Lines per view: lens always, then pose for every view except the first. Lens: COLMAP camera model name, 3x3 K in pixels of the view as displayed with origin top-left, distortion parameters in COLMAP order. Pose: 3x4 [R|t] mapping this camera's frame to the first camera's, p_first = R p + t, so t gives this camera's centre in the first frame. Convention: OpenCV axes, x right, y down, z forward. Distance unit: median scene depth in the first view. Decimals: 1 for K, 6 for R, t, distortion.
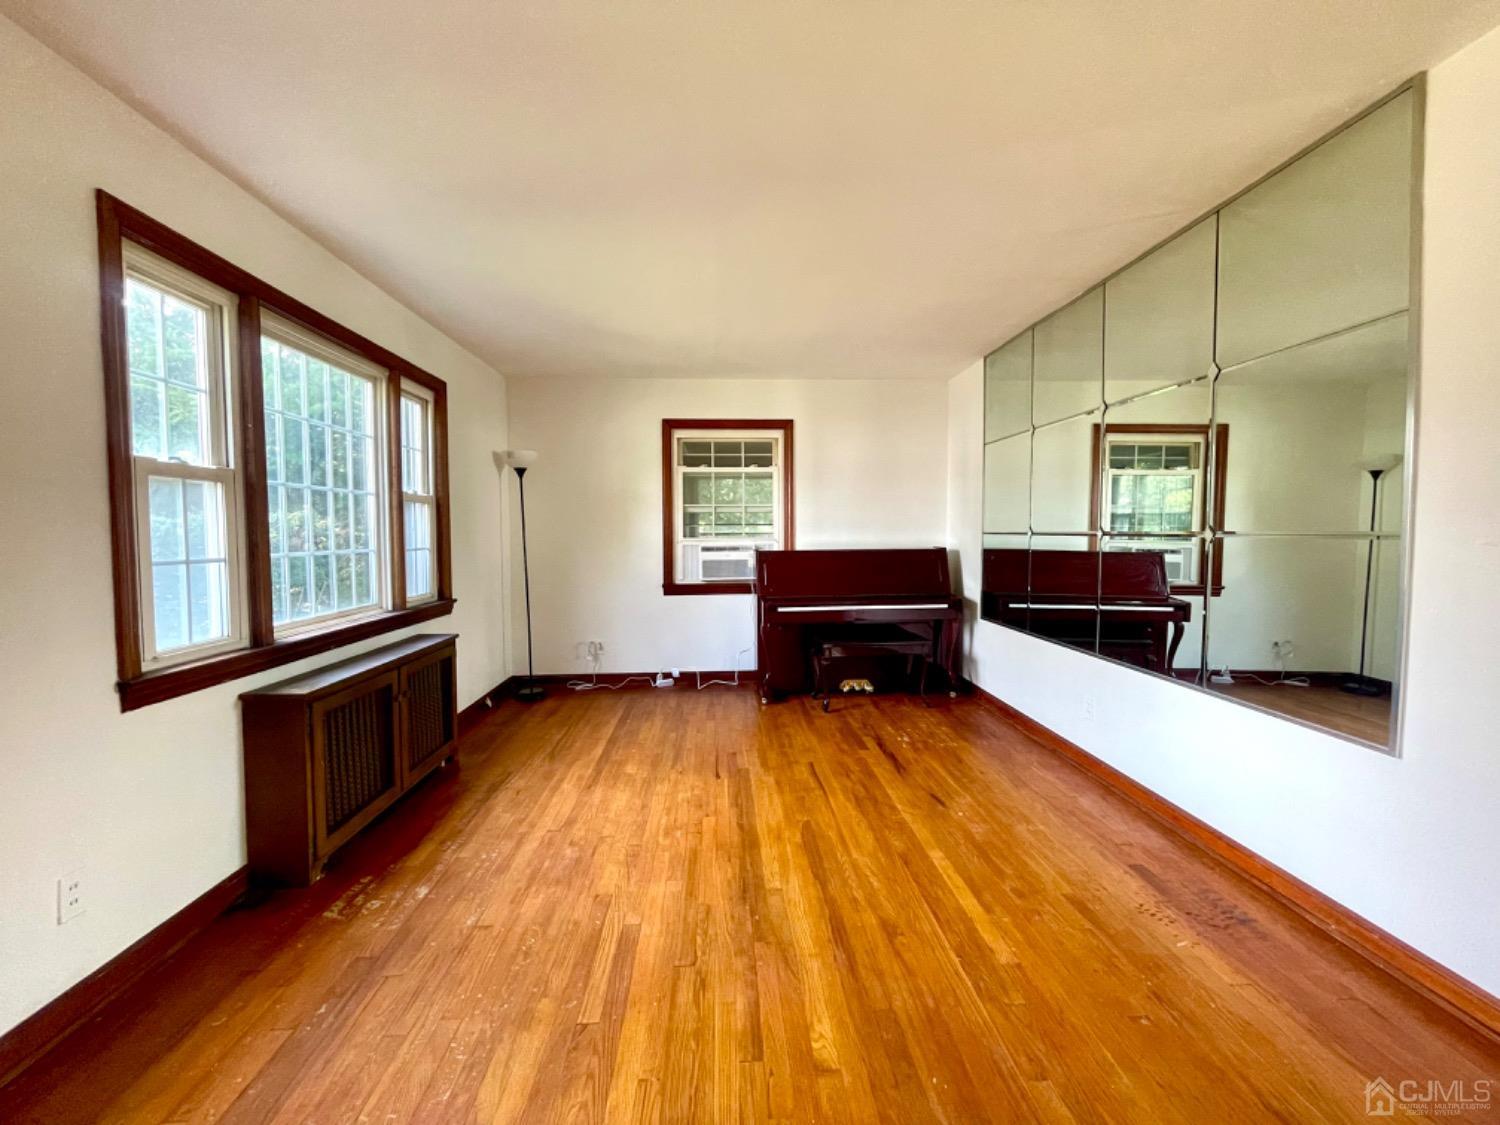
lens RADIAL K [[608.8, 0, 749.5], [0, 608.8, 558.5], [0, 0, 1]] dist [0.001411, 0.000493]
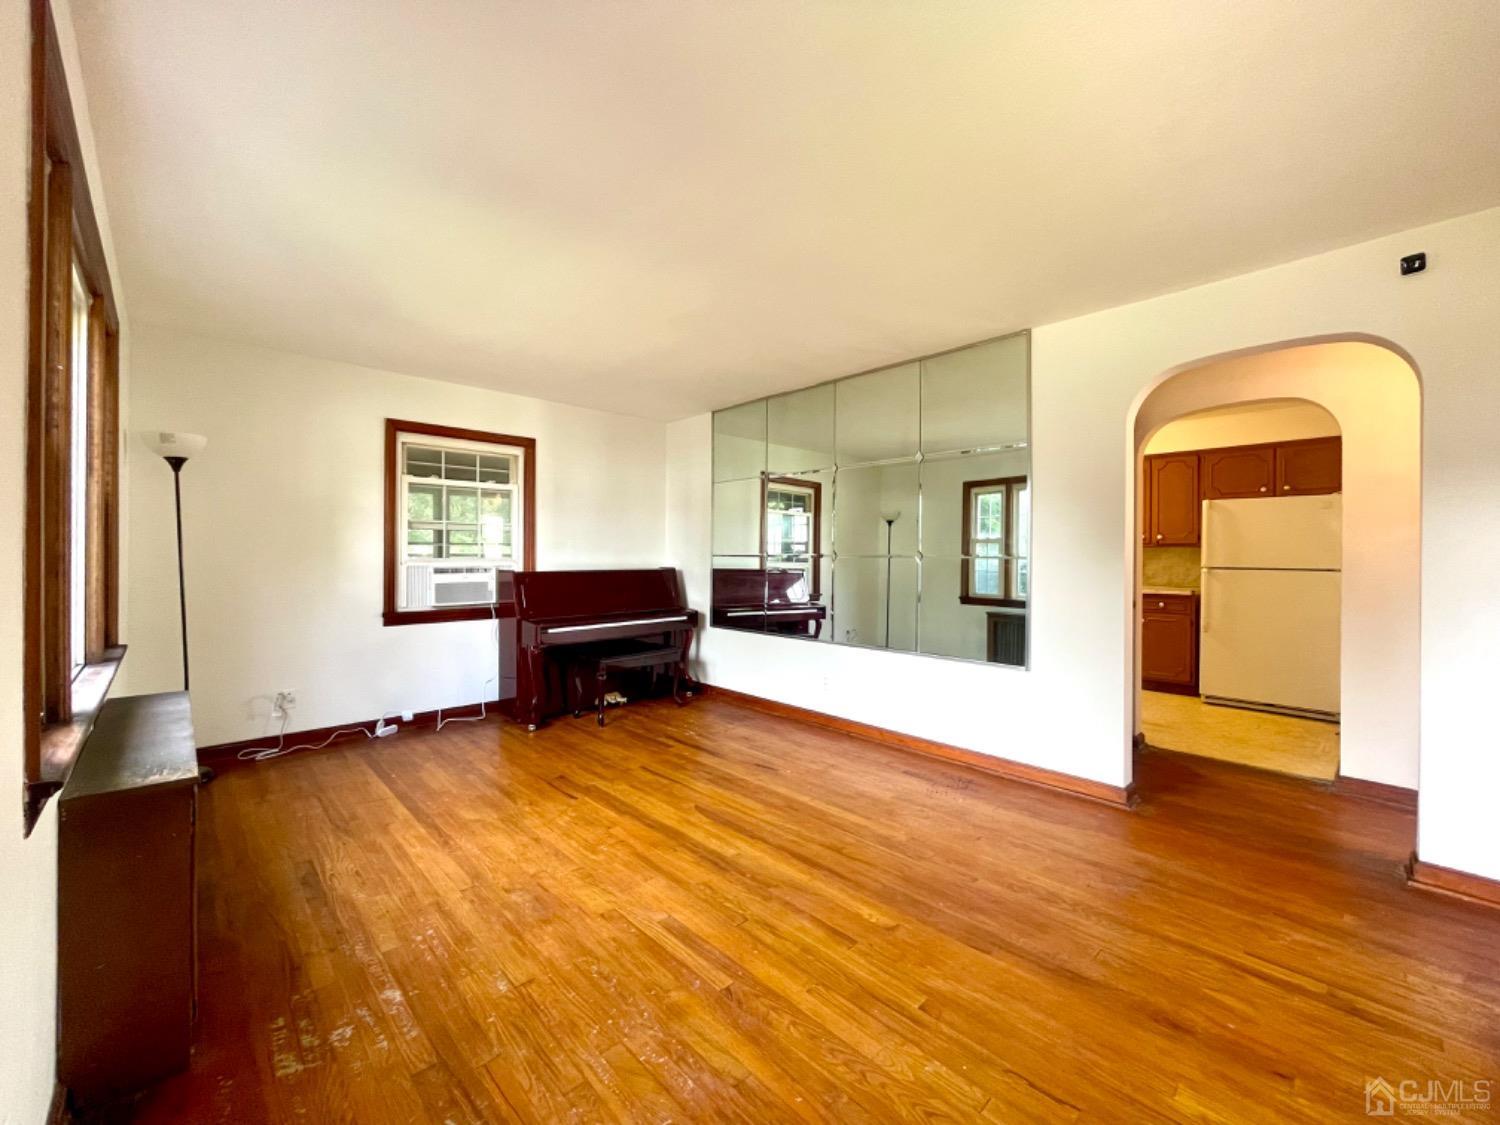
lens RADIAL K [[608.8, 0, 748.4], [0, 608.8, 563.4], [0, 0, 1]] dist [0.001411, 0.000493]
pose [[0.762475, 0.001422, 0.647016, -0.407588], [0.019246, 0.999505, -0.024877, 0.006337], [-0.646731, 0.031420, 0.762071, 0.041301]]
